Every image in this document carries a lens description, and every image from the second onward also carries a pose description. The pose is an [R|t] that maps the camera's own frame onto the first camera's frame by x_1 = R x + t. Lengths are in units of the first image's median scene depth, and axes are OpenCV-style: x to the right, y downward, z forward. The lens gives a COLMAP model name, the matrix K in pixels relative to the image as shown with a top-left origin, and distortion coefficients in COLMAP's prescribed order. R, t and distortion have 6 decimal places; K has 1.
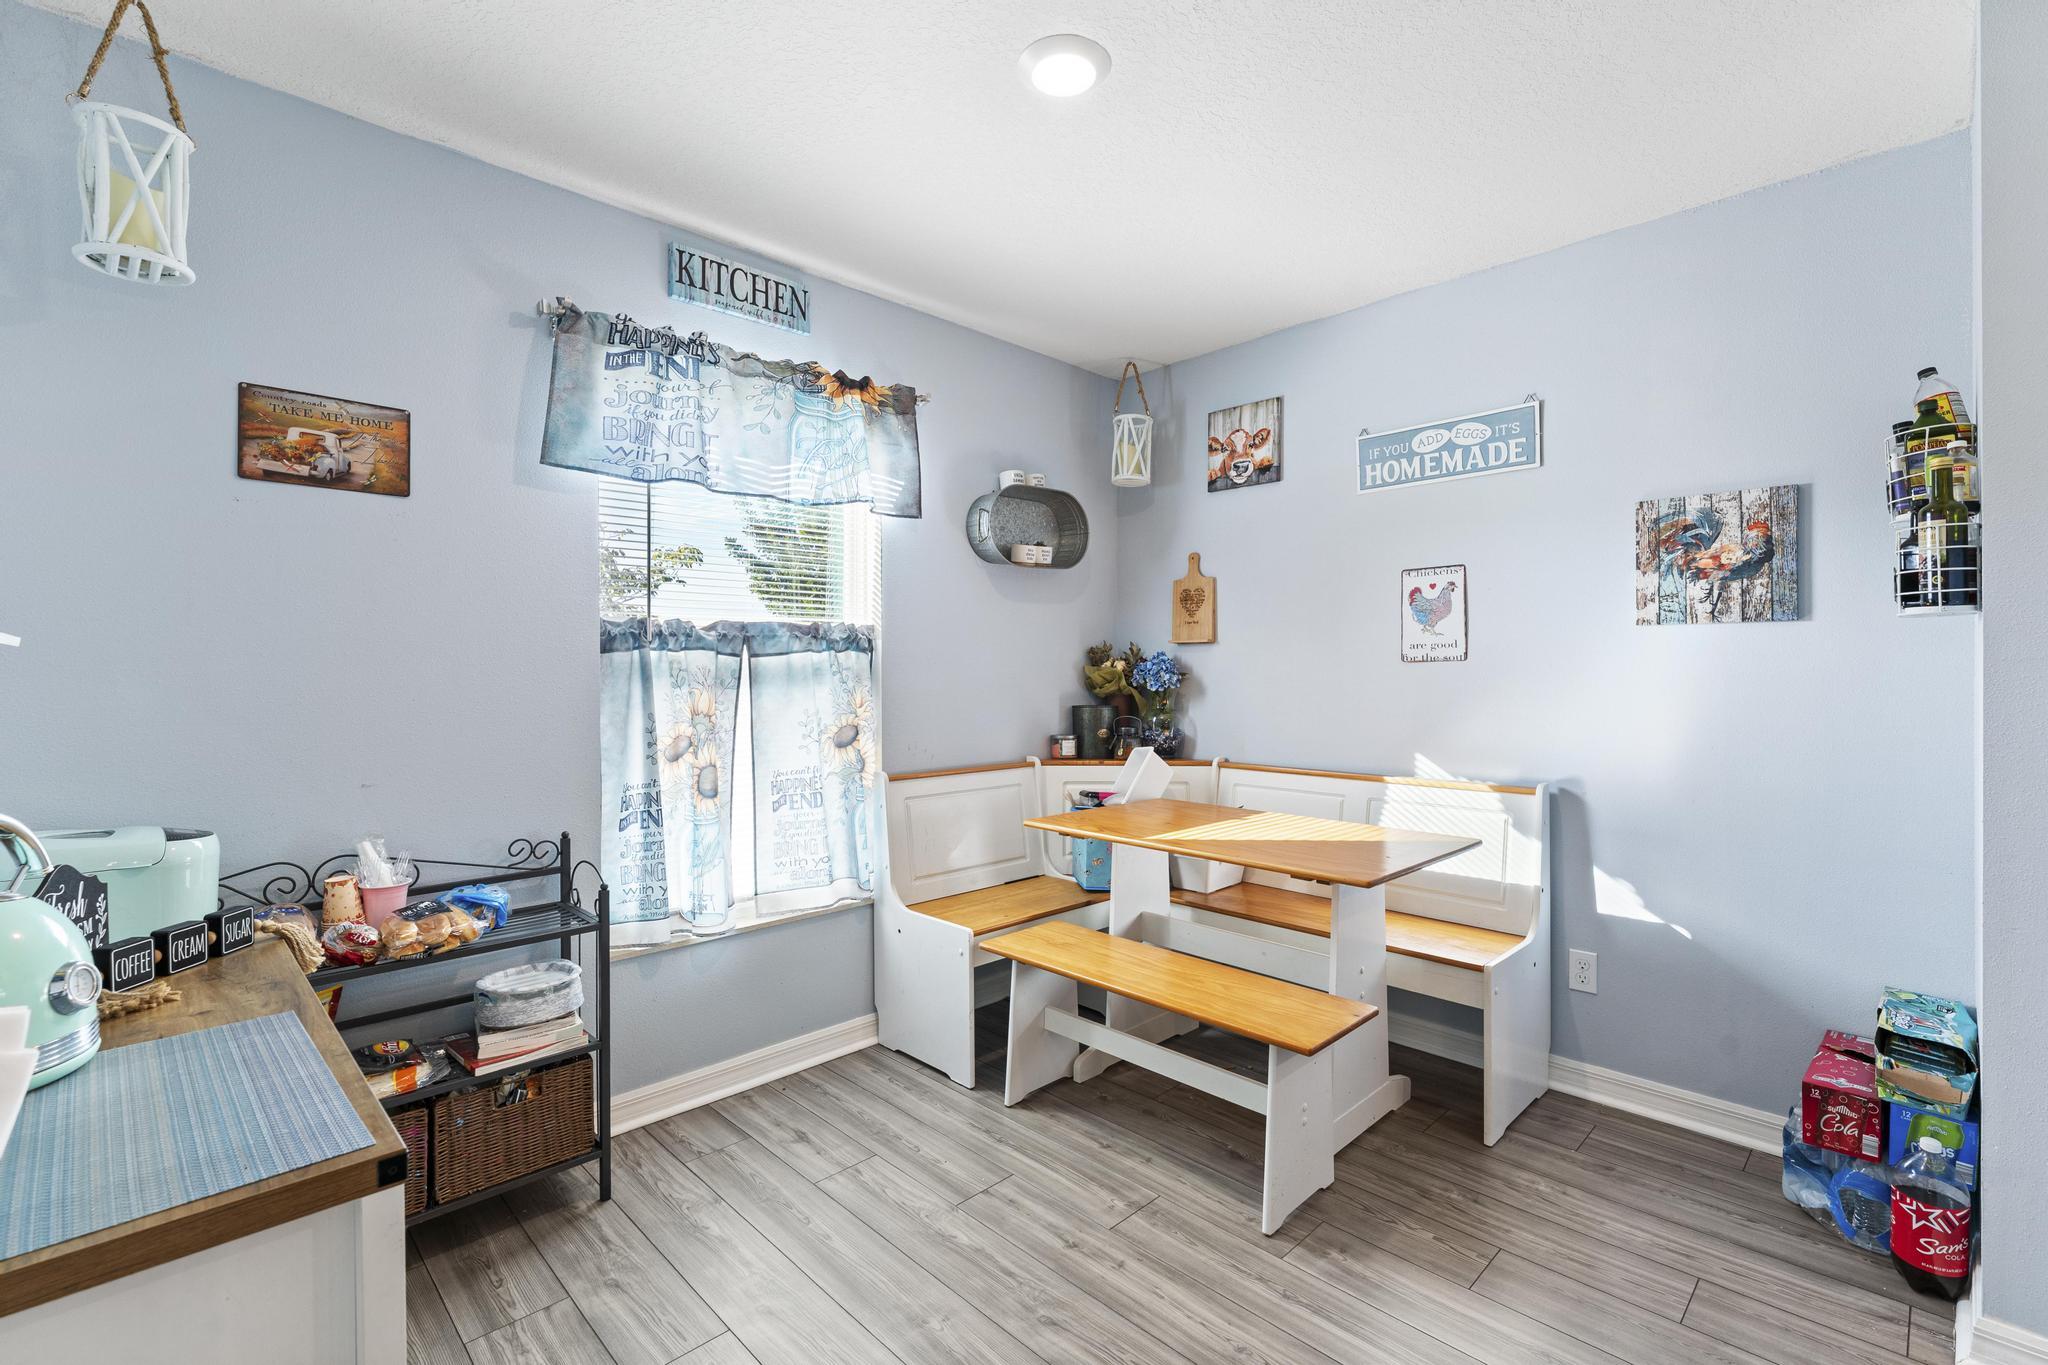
lens RADIAL K [[910.8, 0, 1023.1], [0, 910.8, 671.0], [0, 0, 1]] dist [0.001000, -0.000373]
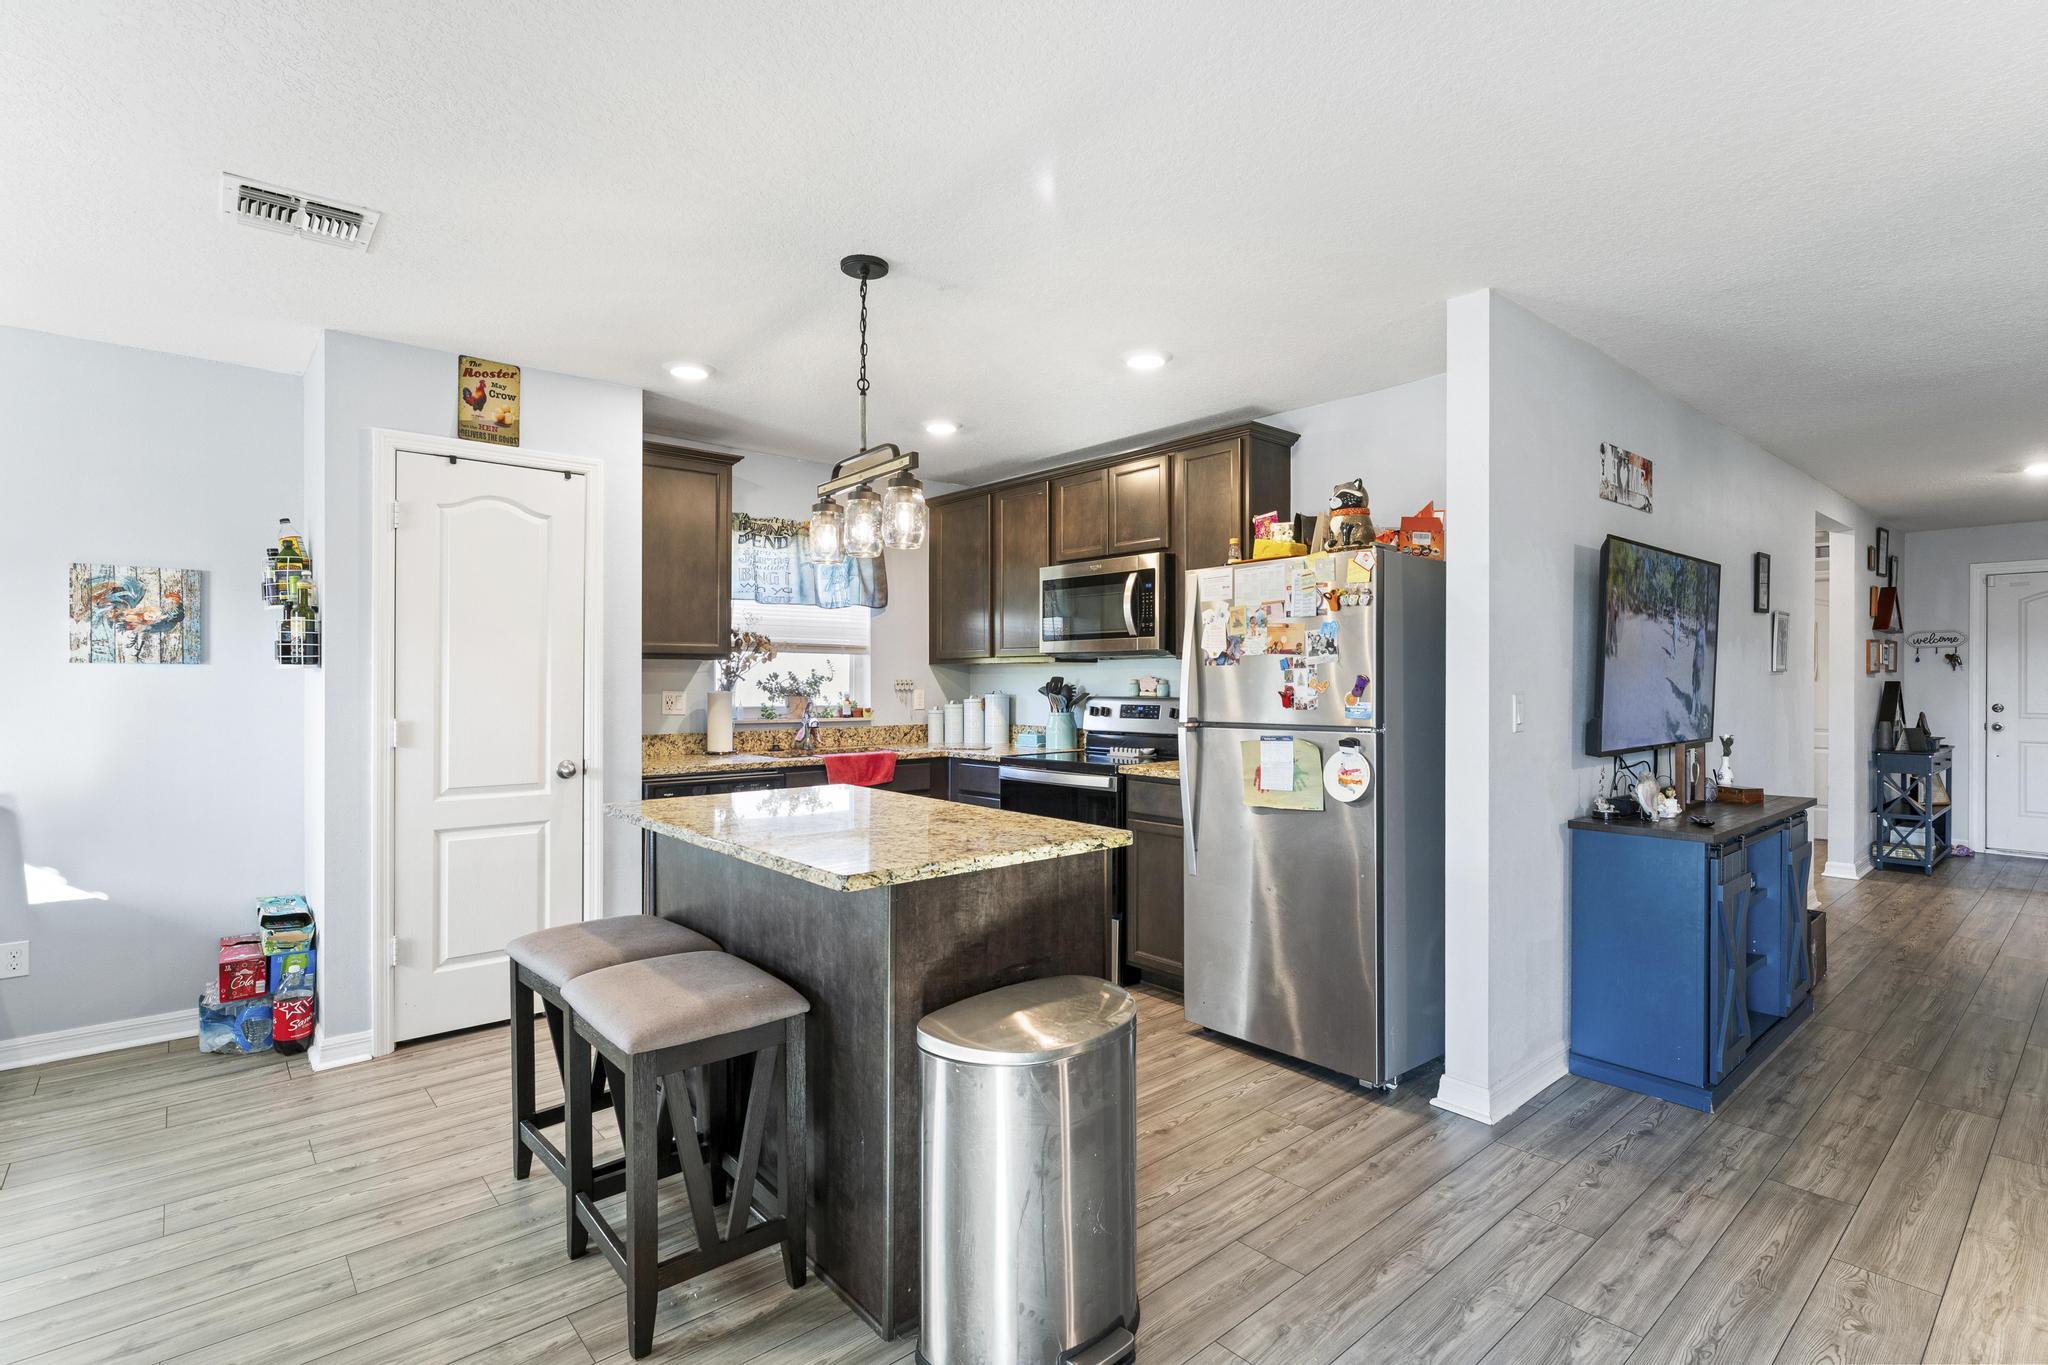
lens RADIAL K [[966.7, 0, 1024.0], [0, 966.7, 682.5], [0, 0, 1]] dist [0.000557, -0.000269]
pose [[0.061581, -0.002411, 0.998099, -0.558915], [-0.002021, 0.999995, 0.002541, -0.029600], [-0.998100, -0.002173, 0.061576, -0.373121]]
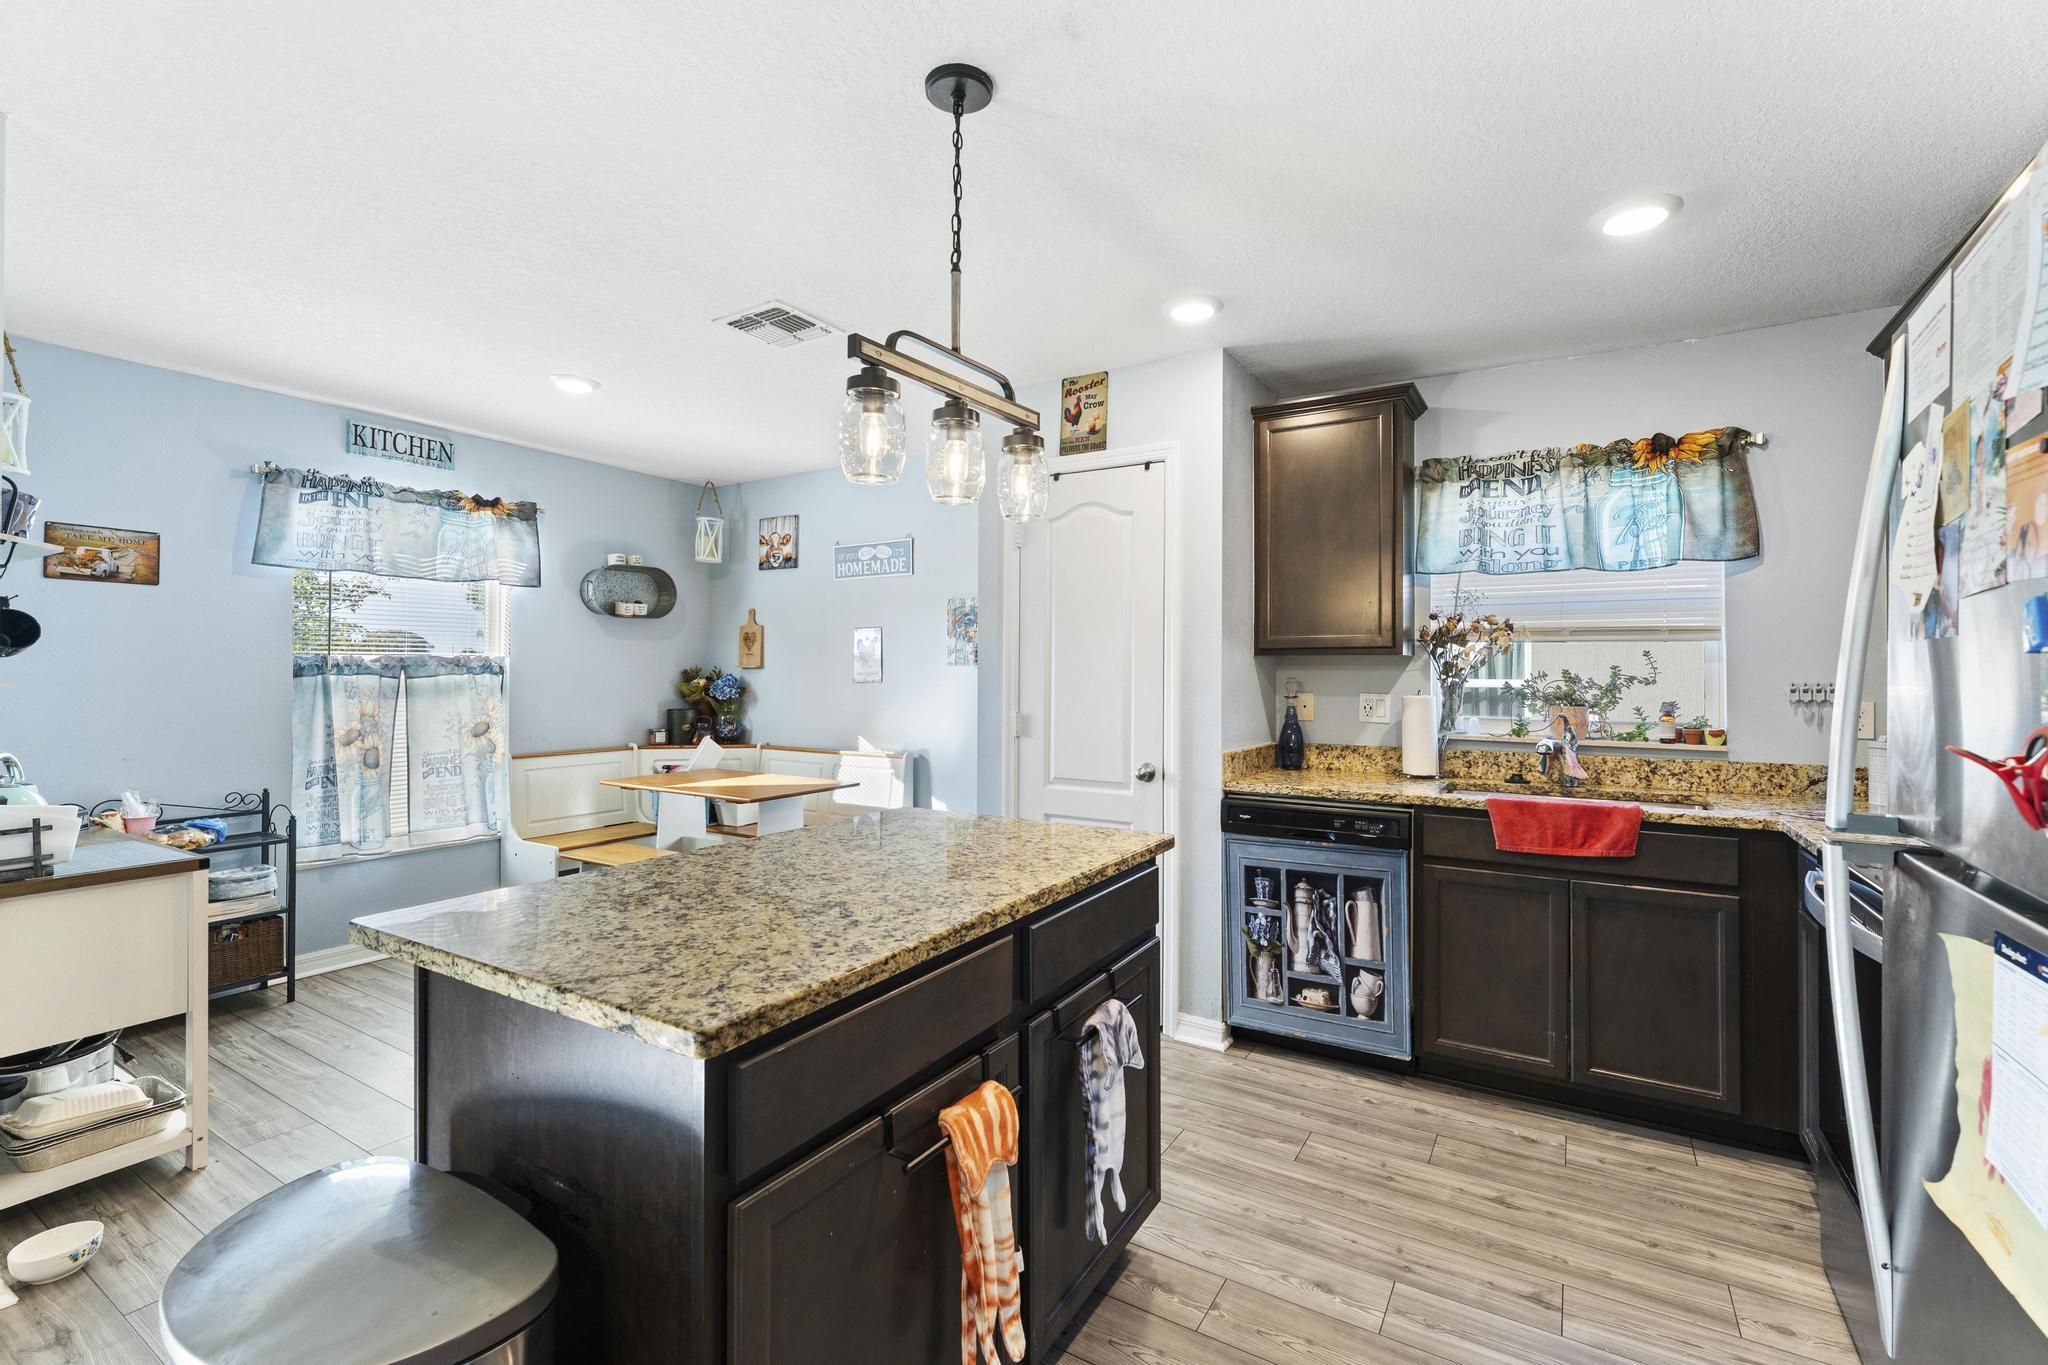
lens RADIAL K [[895.4, 0, 1034.3], [0, 895.4, 665.4], [0, 0, 1]] dist [-0.001901, 0.000270]
pose [[0.968654, 0.009214, 0.248242, 0.394958], [-0.007135, 0.999932, -0.009270, -0.034876], [-0.248311, 0.007208, 0.968654, -0.819555]]
